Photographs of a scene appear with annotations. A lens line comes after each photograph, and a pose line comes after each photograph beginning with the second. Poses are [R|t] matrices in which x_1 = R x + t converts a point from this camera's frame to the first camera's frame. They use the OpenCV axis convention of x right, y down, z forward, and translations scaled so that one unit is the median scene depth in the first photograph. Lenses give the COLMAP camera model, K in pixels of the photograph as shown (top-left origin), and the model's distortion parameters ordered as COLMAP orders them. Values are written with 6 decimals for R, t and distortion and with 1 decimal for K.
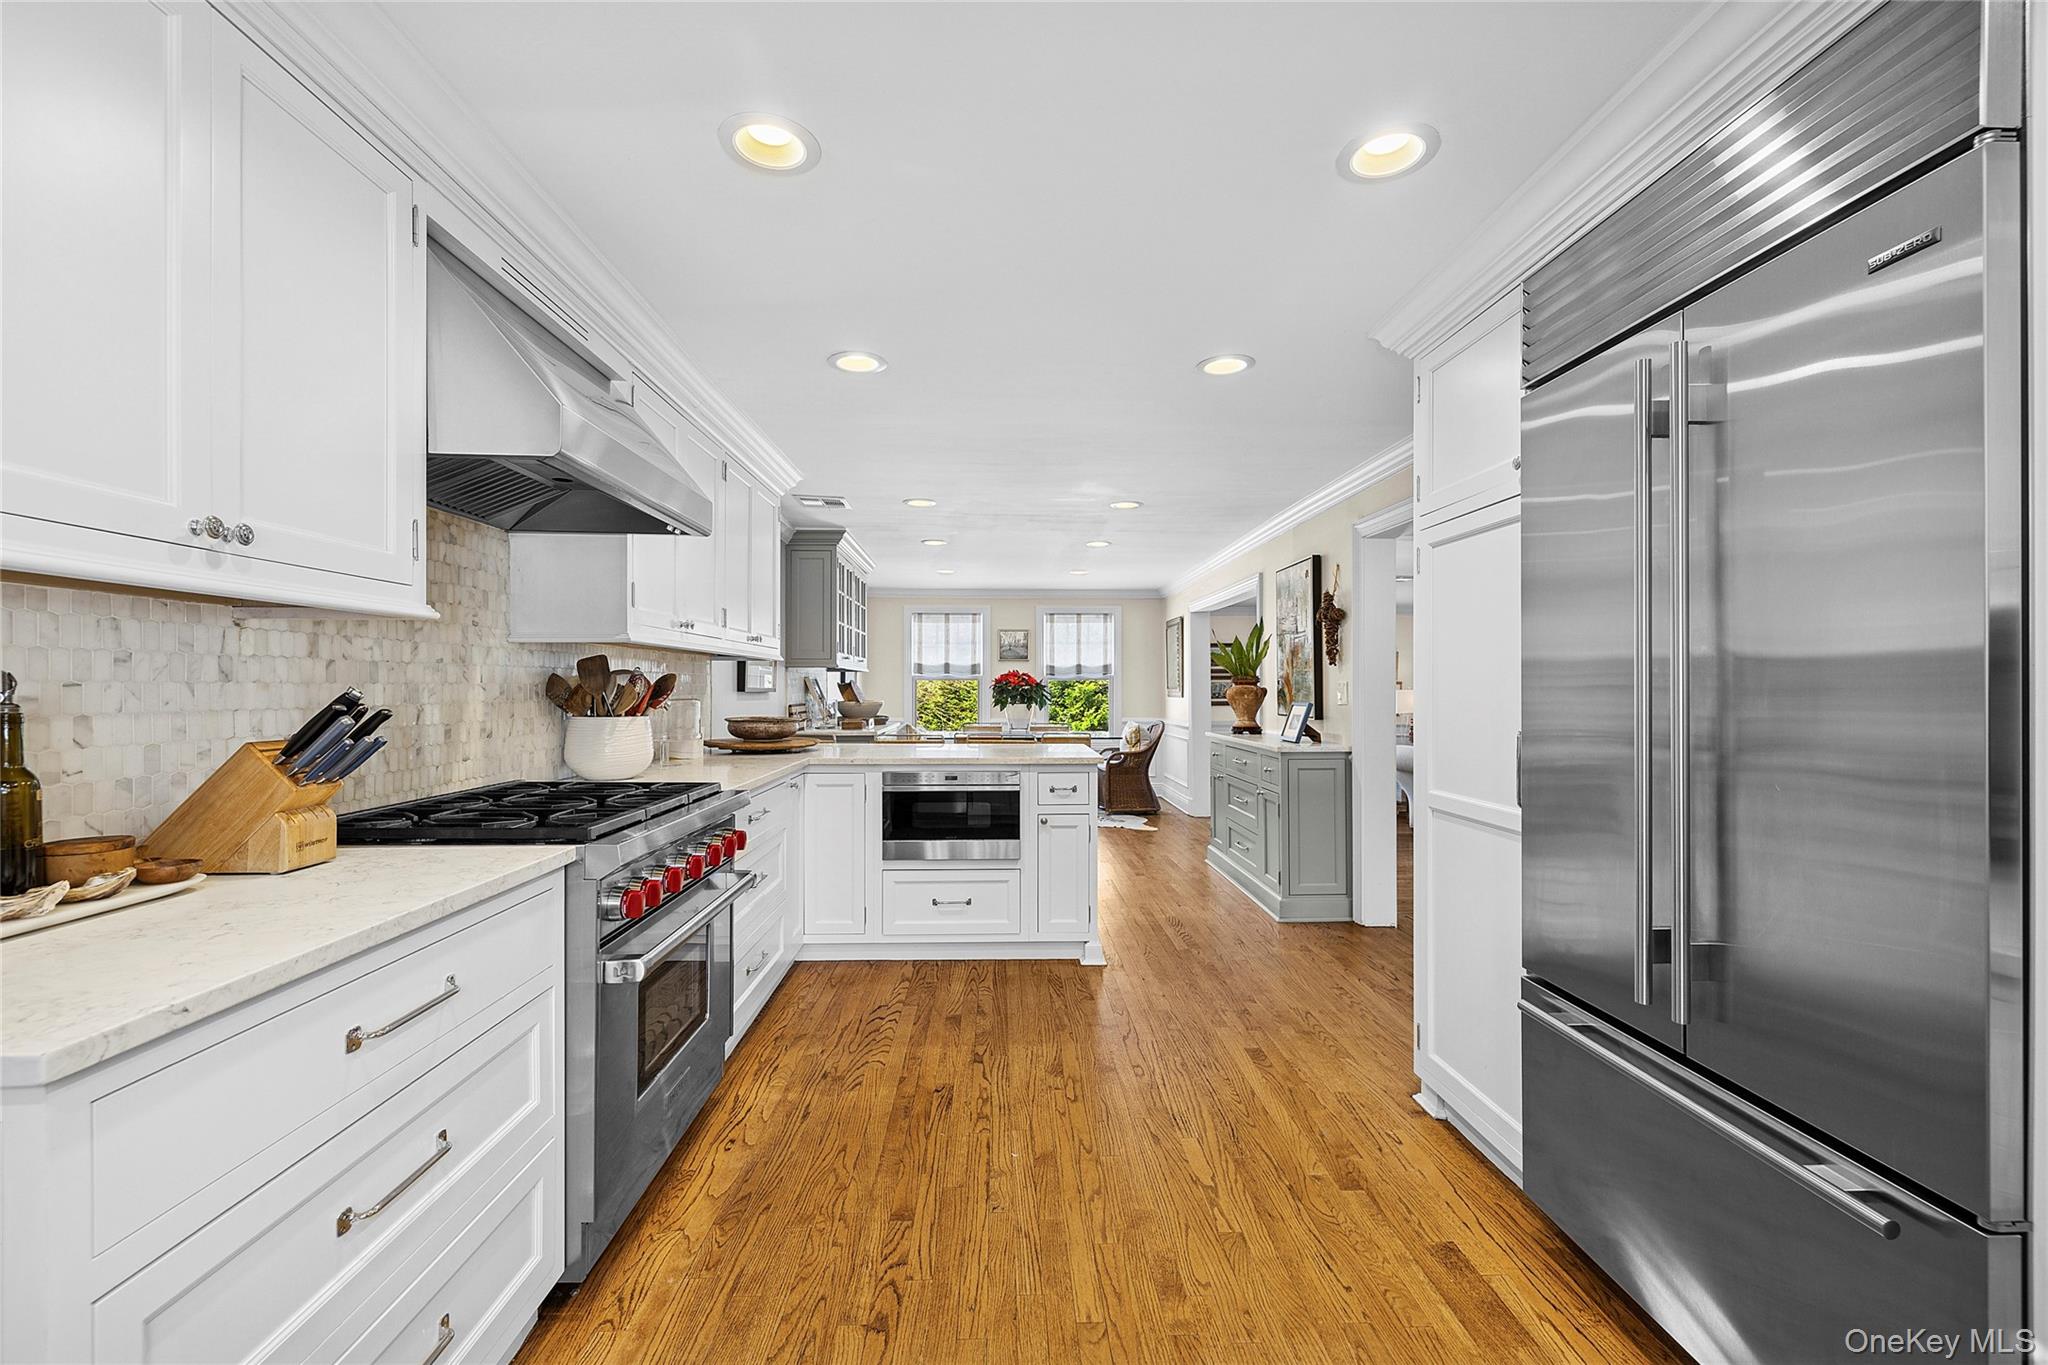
lens RADIAL K [[866.9, 0, 1024.0], [0, 866.9, 682.5], [0, 0, 1]] dist [0.002021, 0.000286]
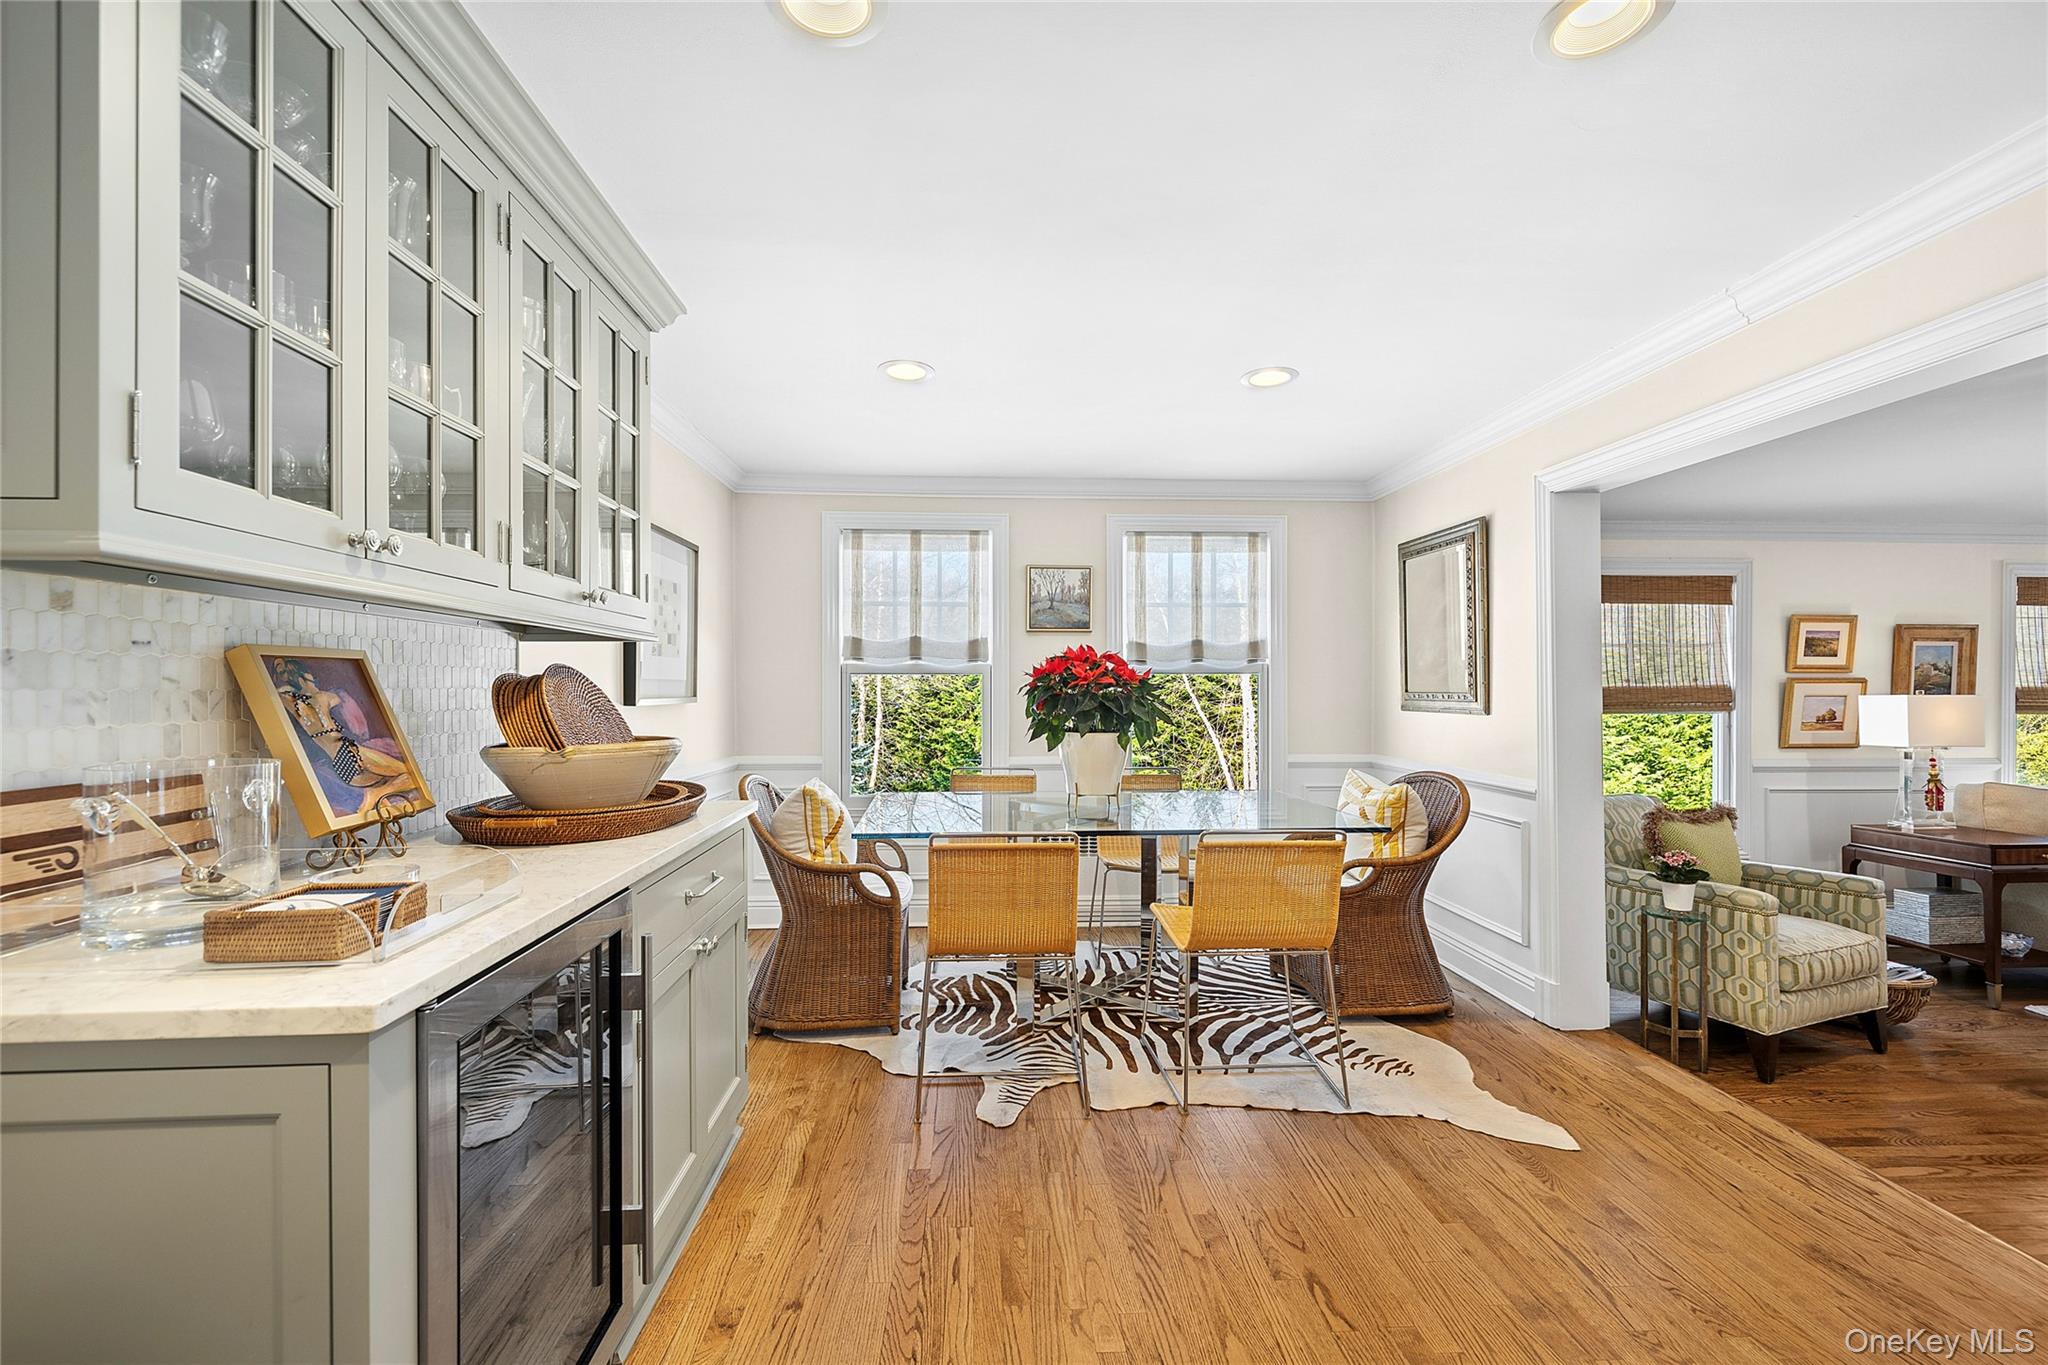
lens RADIAL K [[866.9, 0, 1024.0], [0, 866.9, 682.5], [0, 0, 1]] dist [0.002021, 0.000286]
pose [[0.999744, -0.000004, 0.022616, -0.041639], [0.000016, 1.000000, -0.000531, 0.002153], [-0.022616, 0.000532, 0.999744, 0.538713]]
